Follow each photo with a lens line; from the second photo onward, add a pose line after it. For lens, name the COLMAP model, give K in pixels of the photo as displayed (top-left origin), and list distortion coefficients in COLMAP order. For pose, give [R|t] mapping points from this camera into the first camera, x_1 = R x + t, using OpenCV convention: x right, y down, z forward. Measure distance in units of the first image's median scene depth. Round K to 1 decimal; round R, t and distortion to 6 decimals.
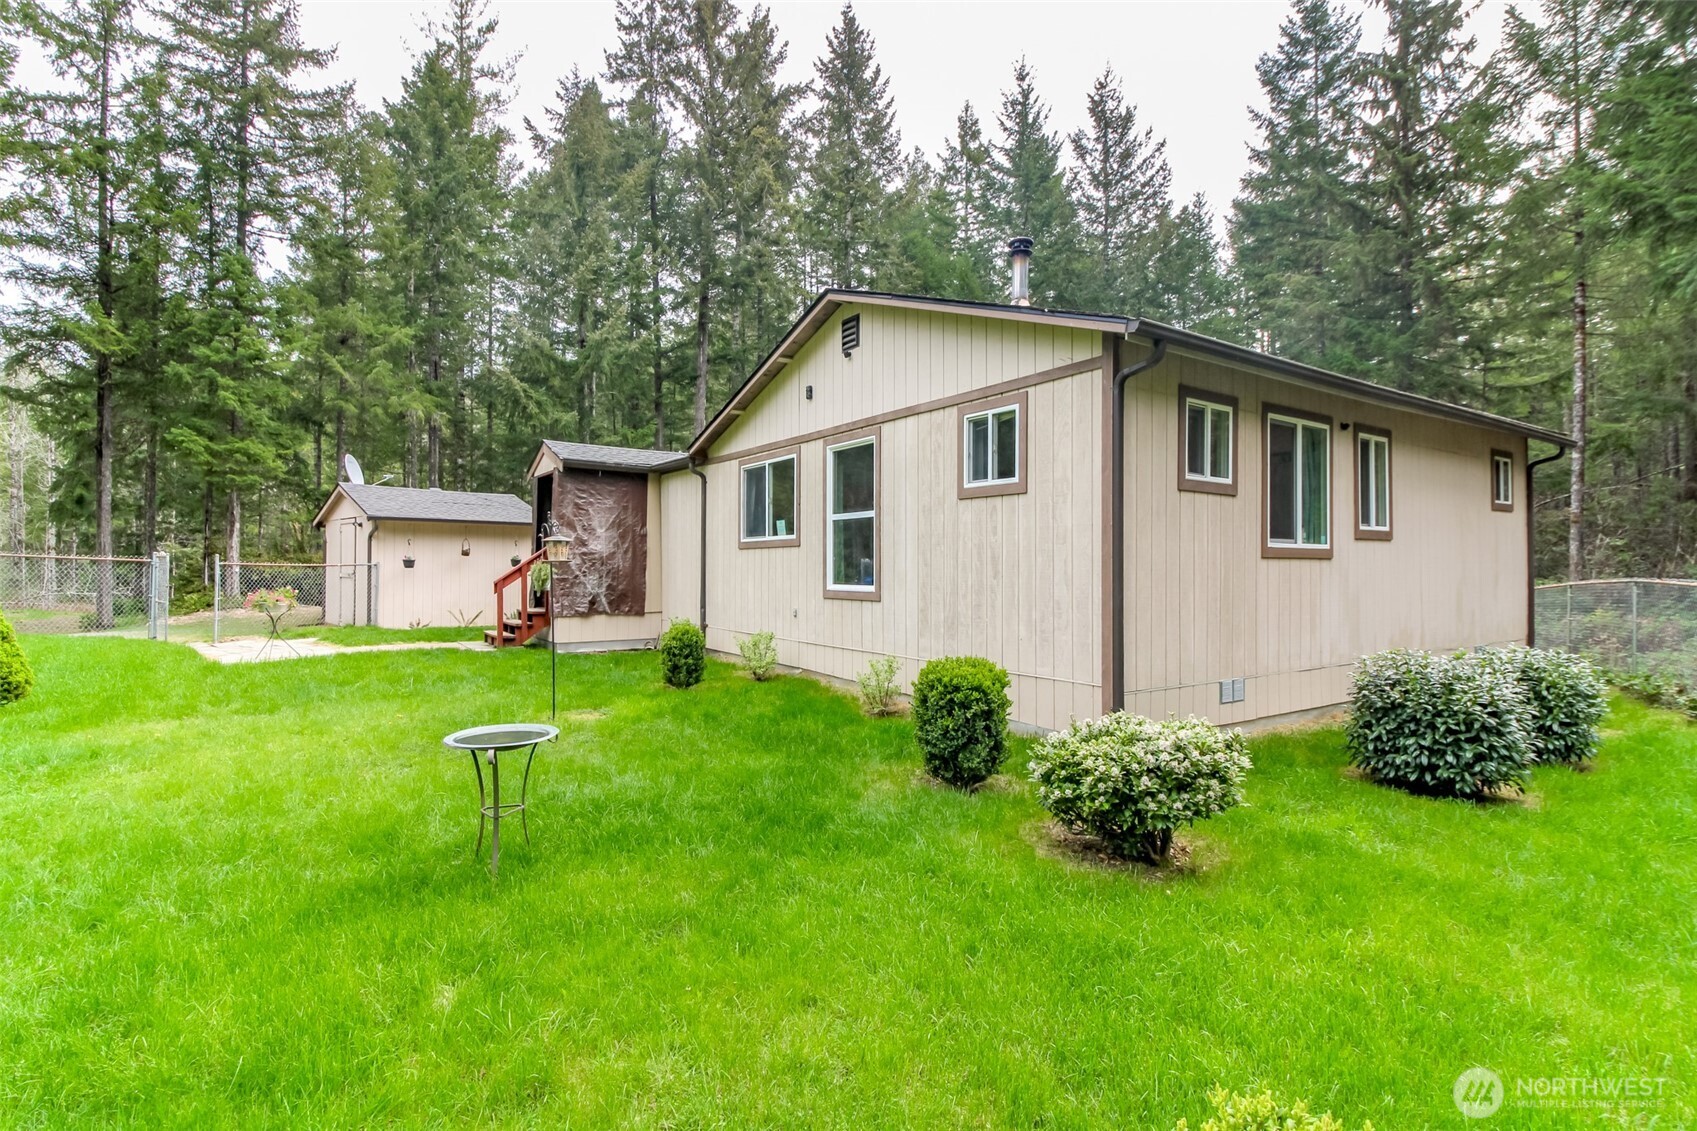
lens RADIAL K [[786.9, 0, 850.2], [0, 786.9, 560.3], [0, 0, 1]] dist [0.010259, -0.003858]
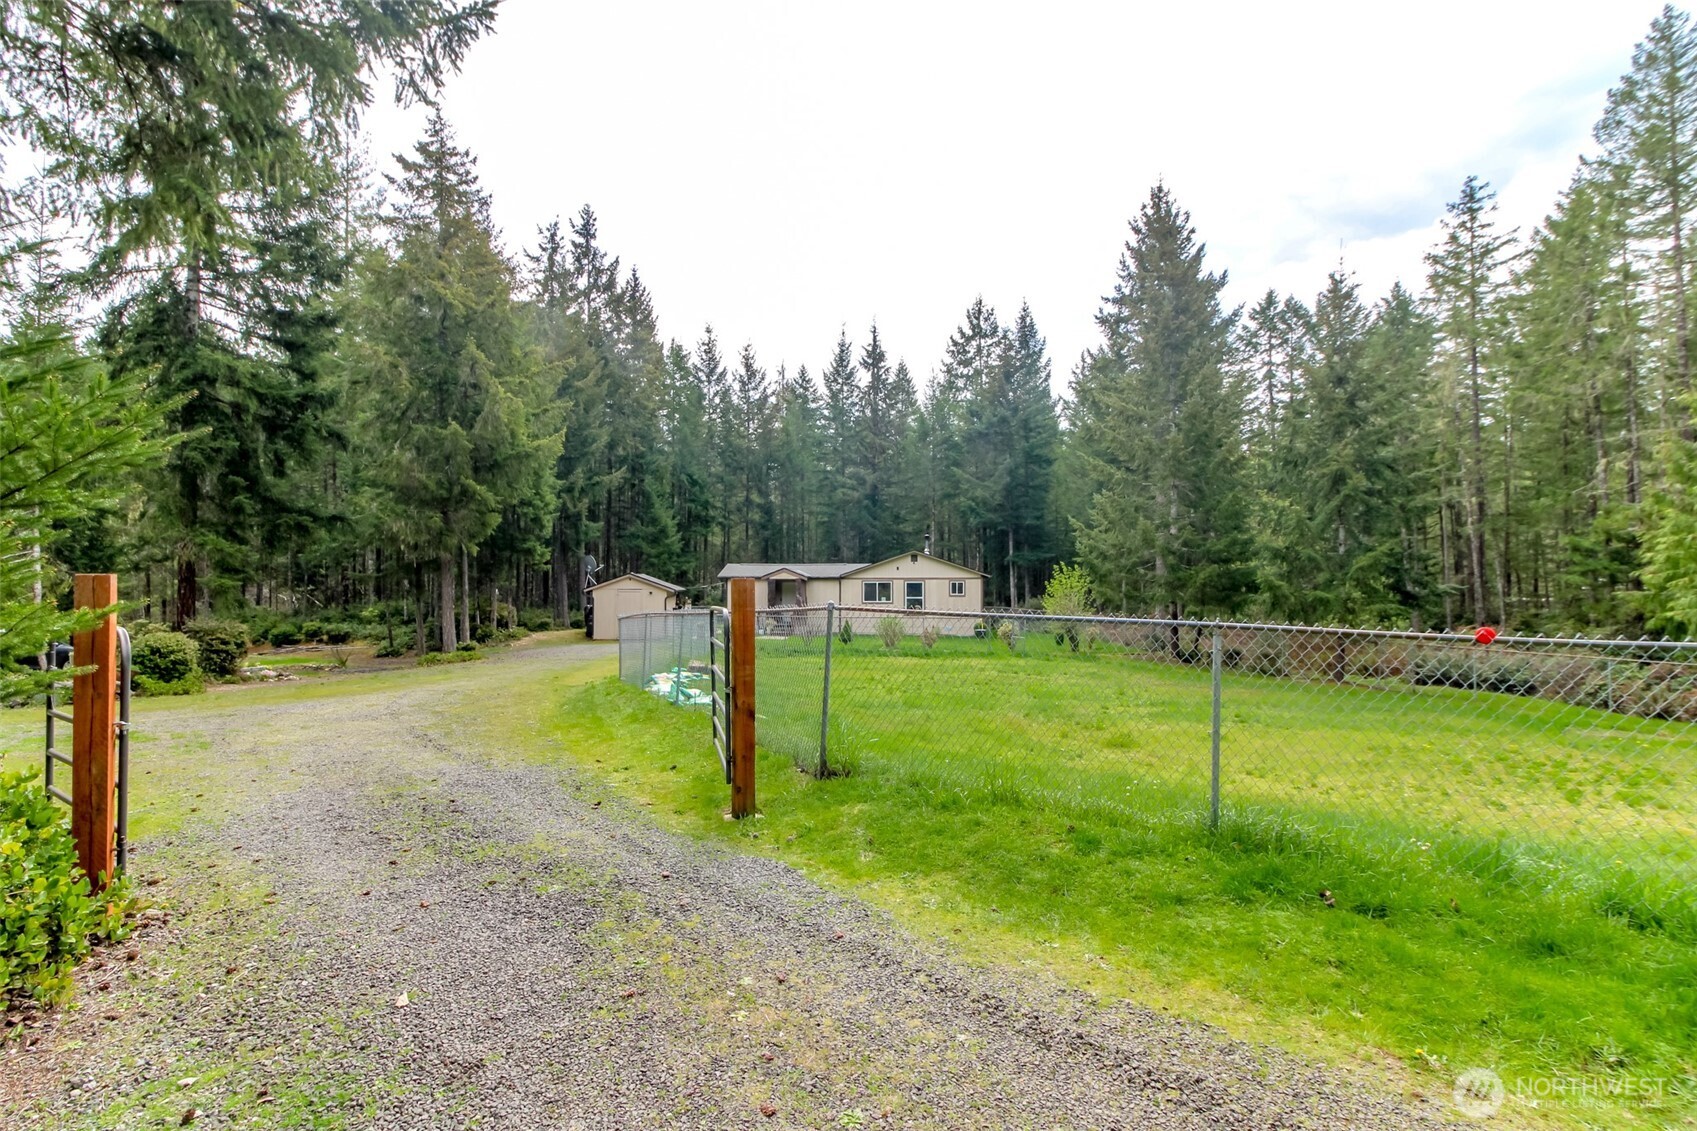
lens RADIAL K [[786.9, 0, 833.8], [0, 786.9, 569.2], [0, 0, 1]] dist [0.010259, -0.003858]
pose [[0.676242, 0.009819, 0.736614, -3.697323], [-0.002448, 0.999936, -0.011082, -0.170021], [-0.736675, 0.005691, 0.676223, -1.766912]]
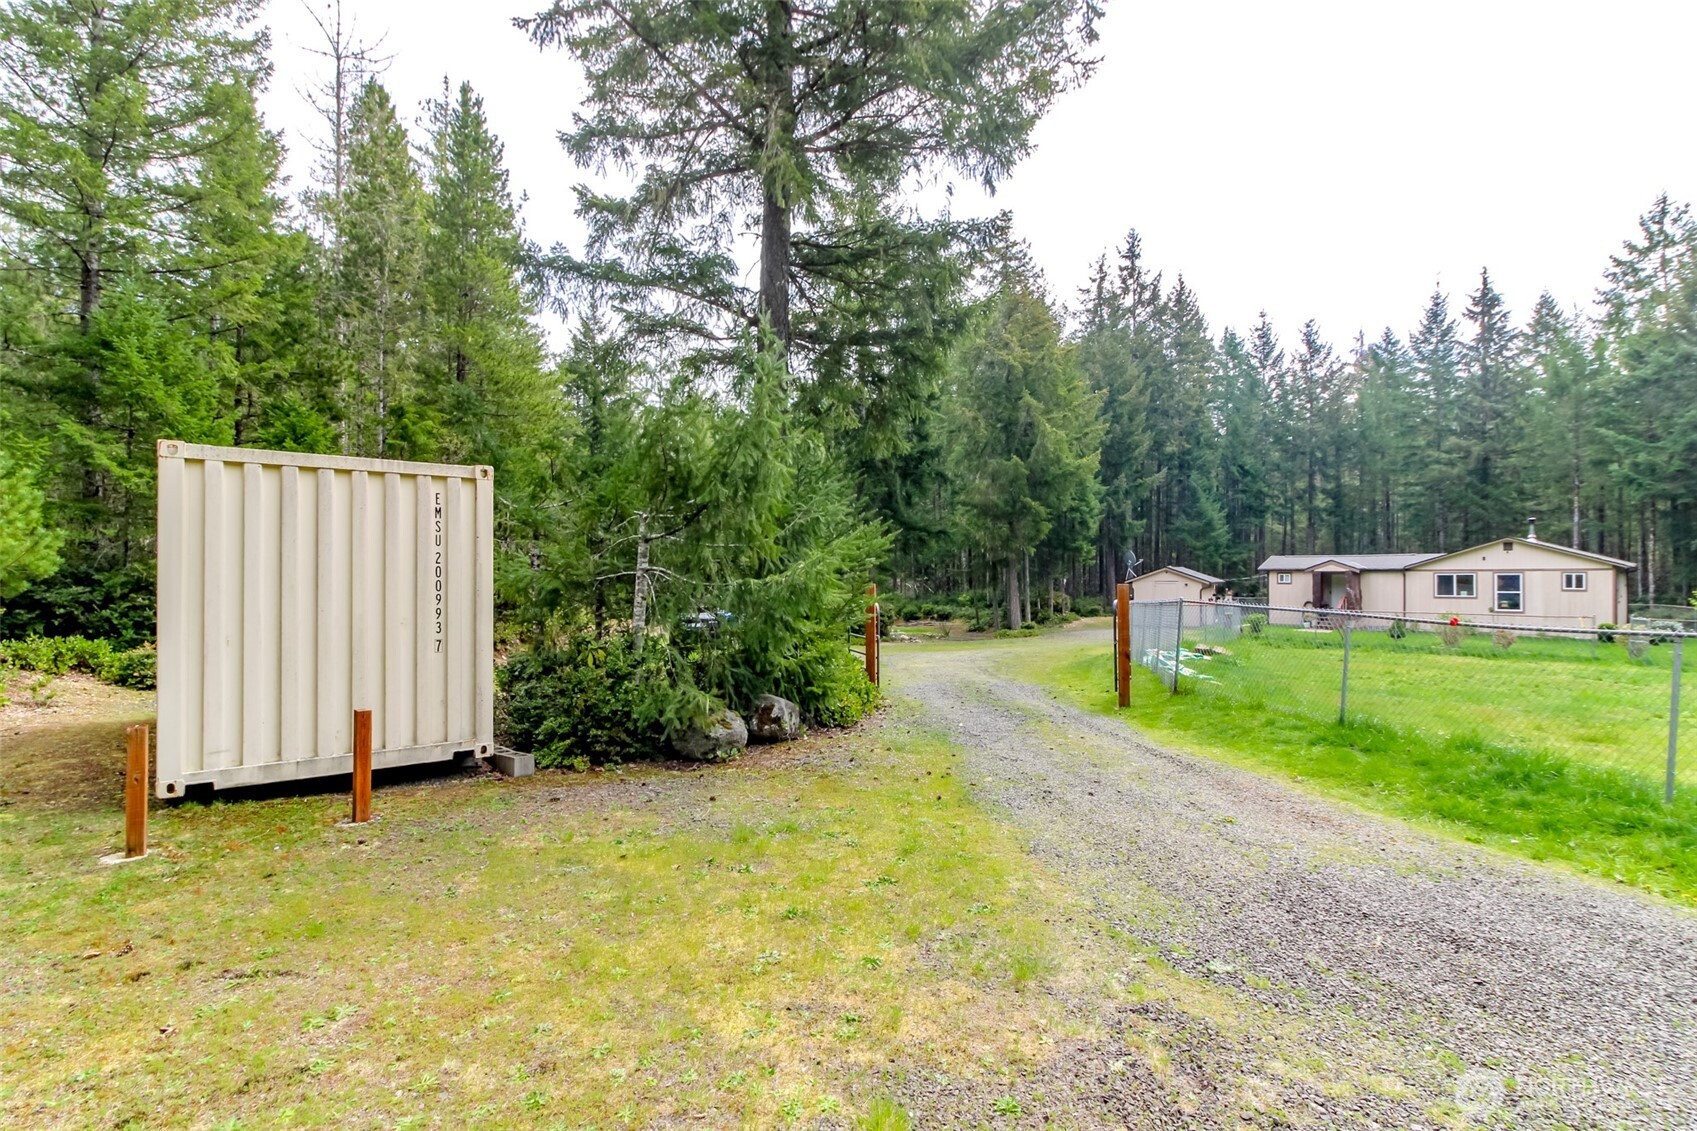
lens RADIAL K [[786.9, 0, 860.1], [0, 786.9, 562.3], [0, 0, 1]] dist [0.010259, -0.003858]
pose [[0.986868, -0.004126, 0.161477, -3.874133], [0.005283, 0.999963, -0.006736, -0.196282], [-0.161443, 0.007501, 0.986853, -2.424189]]
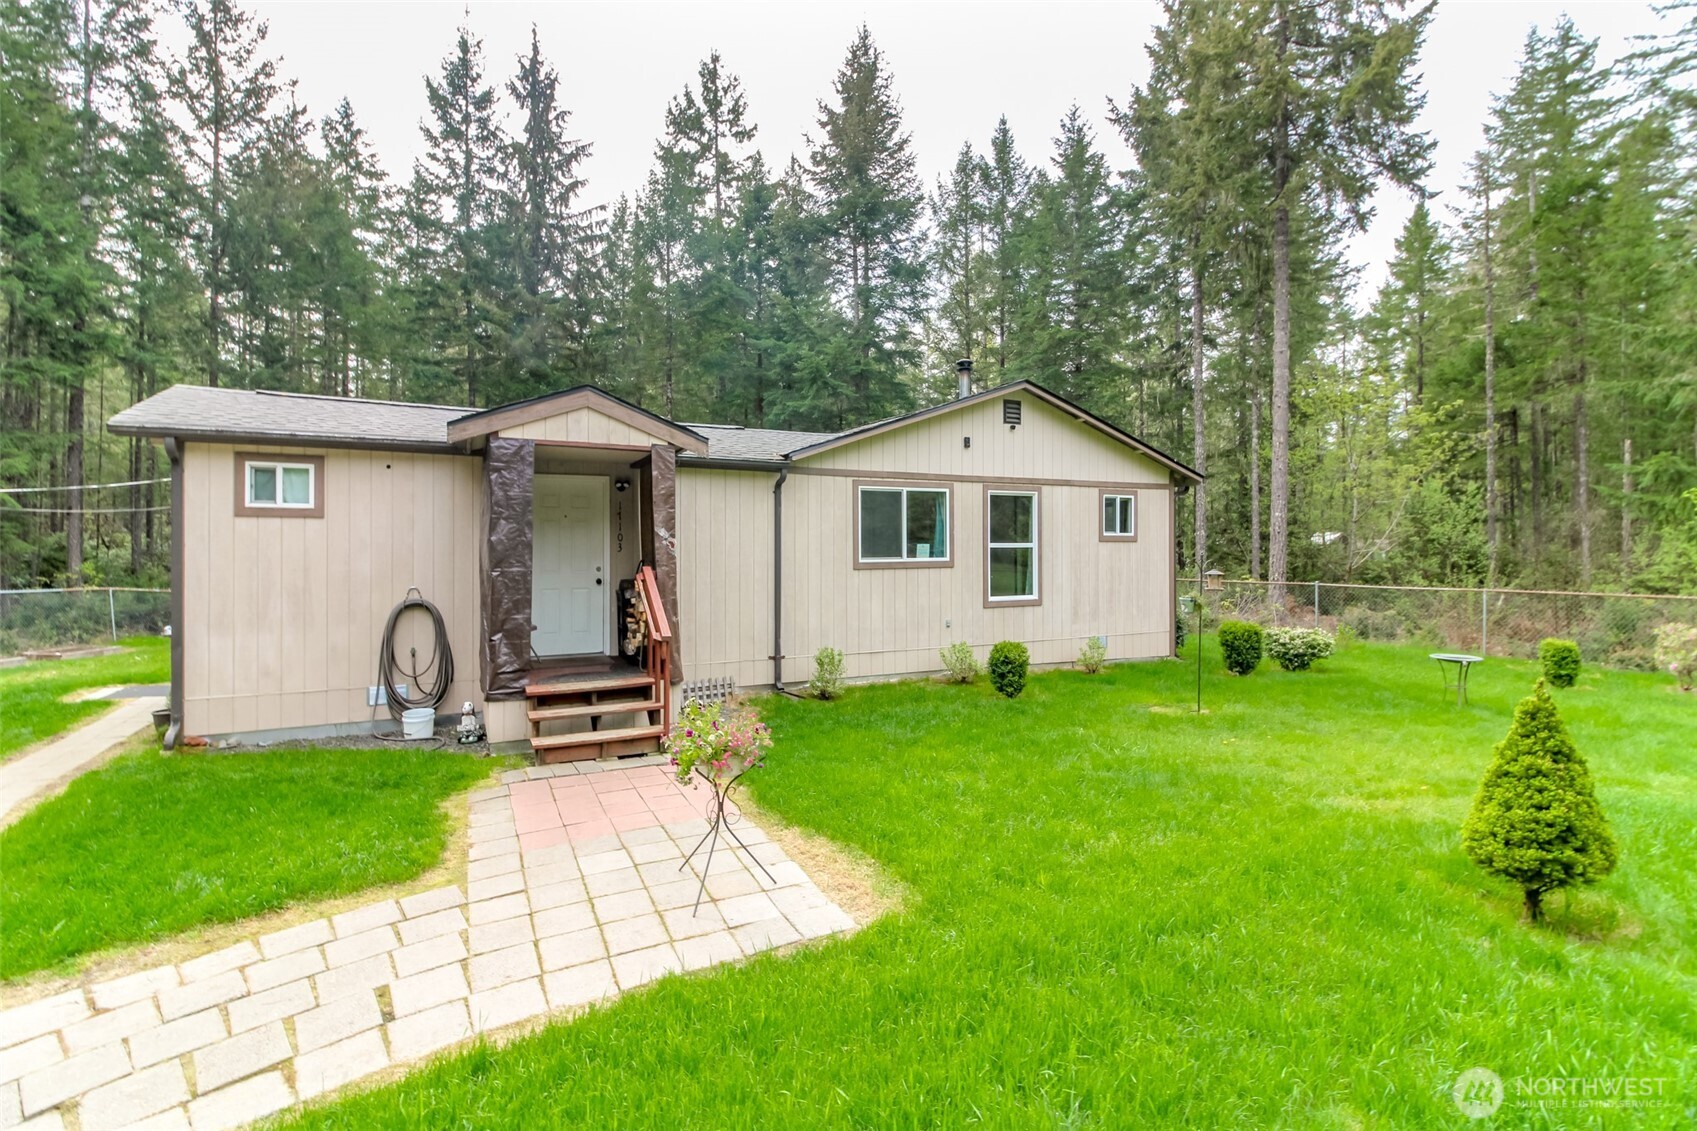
lens RADIAL K [[786.9, 0, 844.9], [0, 786.9, 555.2], [0, 0, 1]] dist [0.010259, -0.003858]
pose [[0.151471, -0.010200, 0.988409, -1.382874], [-0.001957, 0.999942, 0.010619, -0.053205], [-0.988460, -0.003543, 0.151442, 1.068840]]
